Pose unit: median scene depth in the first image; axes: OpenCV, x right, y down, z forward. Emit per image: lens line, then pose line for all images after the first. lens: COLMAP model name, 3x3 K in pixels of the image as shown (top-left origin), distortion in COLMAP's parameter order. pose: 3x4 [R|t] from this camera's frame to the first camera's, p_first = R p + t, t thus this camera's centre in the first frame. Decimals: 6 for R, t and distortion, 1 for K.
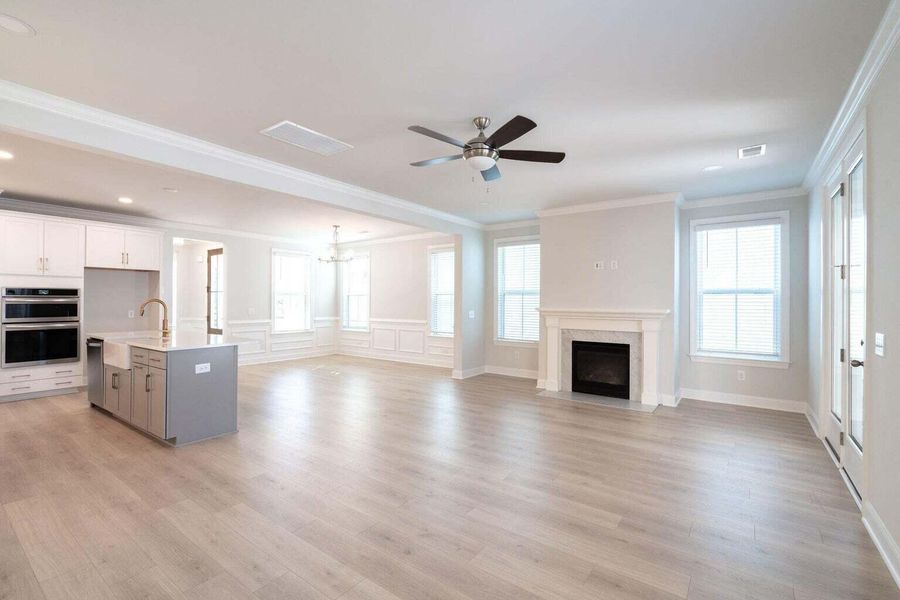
lens RADIAL K [[404.1, 0, 450.0], [0, 404.1, 300.0], [0, 0, 1]] dist [-0.001321, 0.000559]
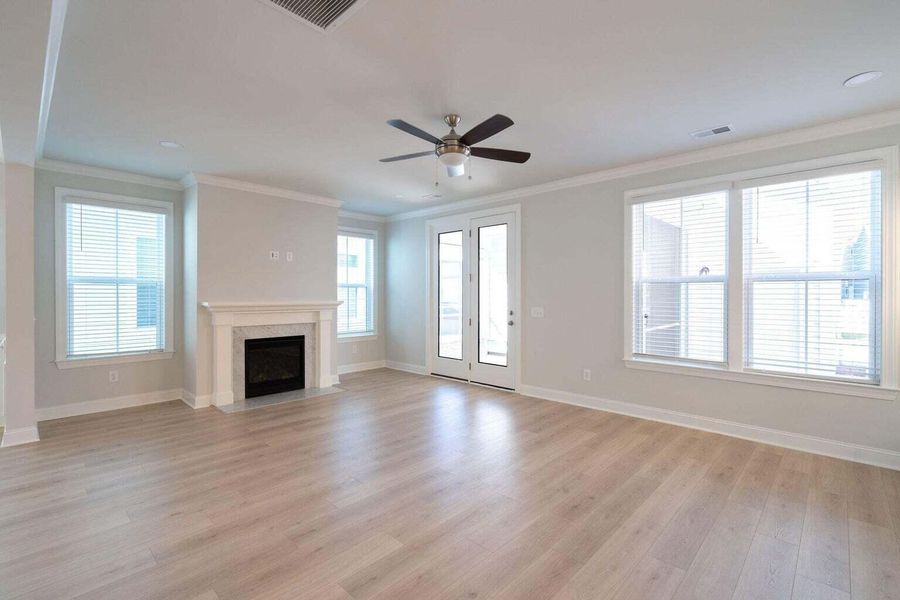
lens RADIAL K [[410.5, 0, 449.0], [0, 410.5, 296.2], [0, 0, 1]] dist [-0.001108, 0.000081]
pose [[0.133103, -0.009515, 0.991057, -0.493290], [-0.002012, 0.999949, 0.009870, -0.000874], [-0.991100, -0.003307, 0.133077, 0.447604]]
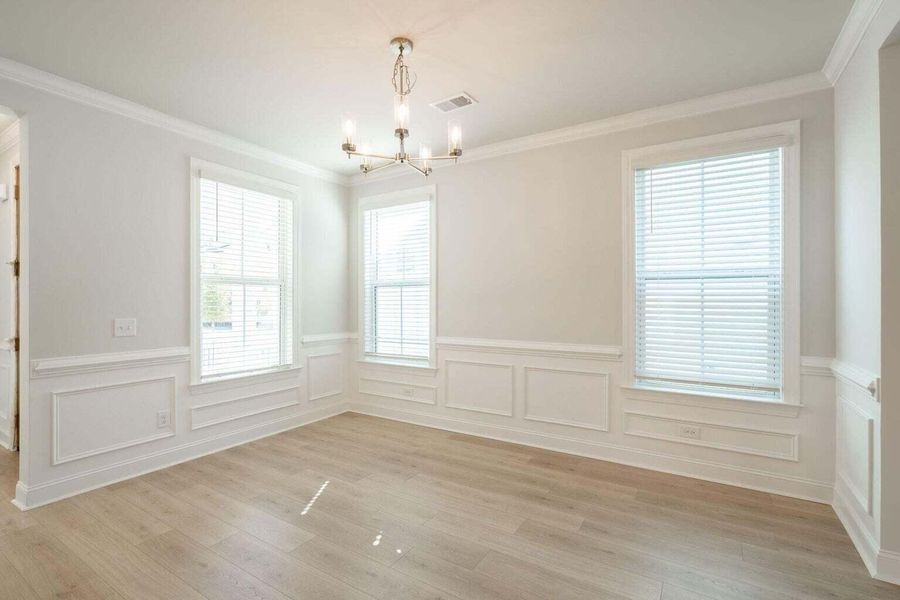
lens RADIAL K [[408.1, 0, 450.0], [0, 408.1, 300.0], [0, 0, 1]] dist [0.043644, 0.000065]
pose [[0.995712, -0.003239, 0.092446, -0.350671], [0.003187, 0.999995, 0.000700, 0.007524], [-0.092448, -0.000403, 0.995717, 0.875765]]
